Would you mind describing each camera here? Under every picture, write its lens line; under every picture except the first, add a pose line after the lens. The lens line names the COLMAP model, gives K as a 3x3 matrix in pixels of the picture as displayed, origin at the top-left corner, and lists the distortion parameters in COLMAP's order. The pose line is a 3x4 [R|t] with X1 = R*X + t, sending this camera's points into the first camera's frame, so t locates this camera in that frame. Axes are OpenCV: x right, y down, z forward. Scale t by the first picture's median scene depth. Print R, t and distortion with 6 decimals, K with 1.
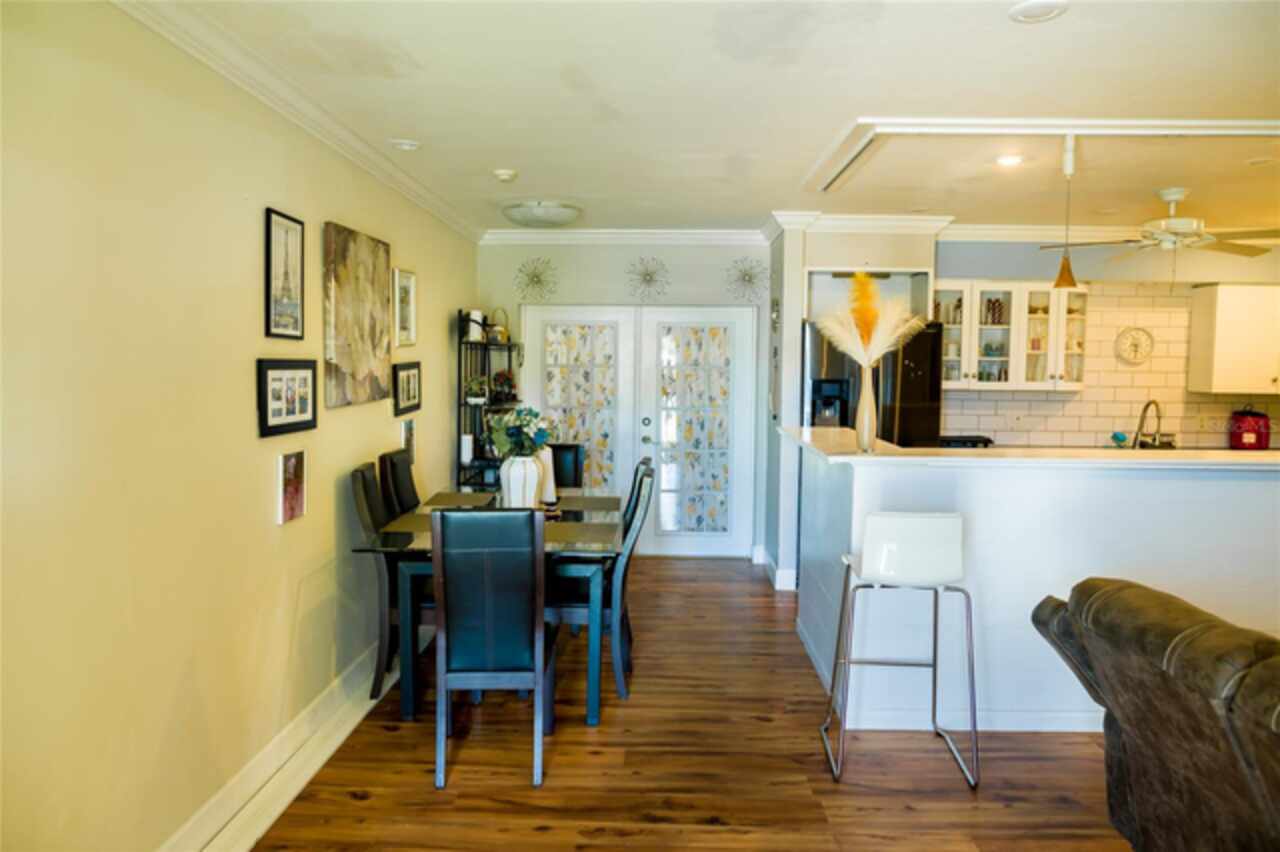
lens RADIAL K [[887.1, 0, 640.0], [0, 887.1, 426.0], [0, 0, 1]] dist [-0.049266, 0.046696]
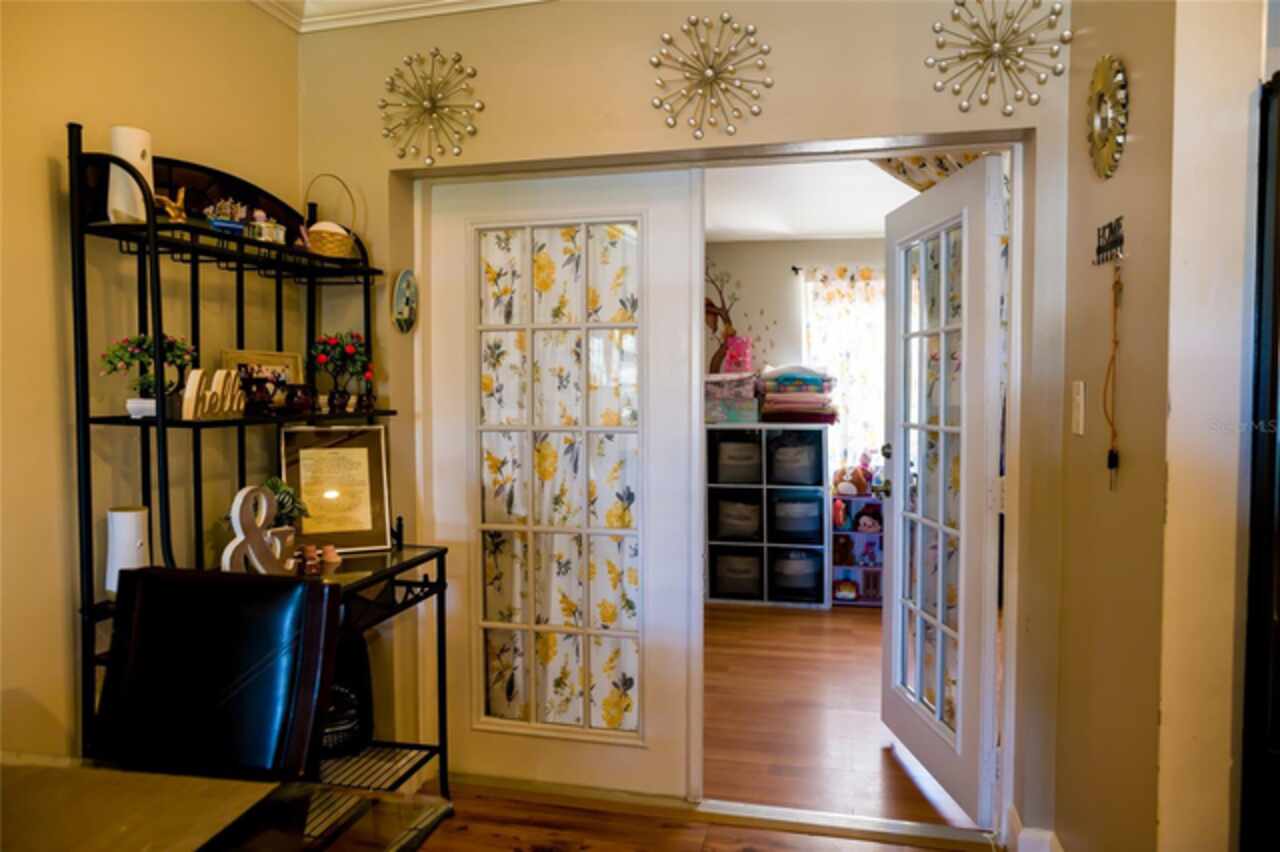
lens RADIAL K [[887.1, 0, 640.0], [0, 887.1, 426.0], [0, 0, 1]] dist [-0.049266, 0.046696]
pose [[0.975414, -0.002546, -0.220367, 0.060572], [-0.002691, 0.999721, -0.023463, -0.013406], [0.220365, 0.023479, 0.975135, 0.642815]]
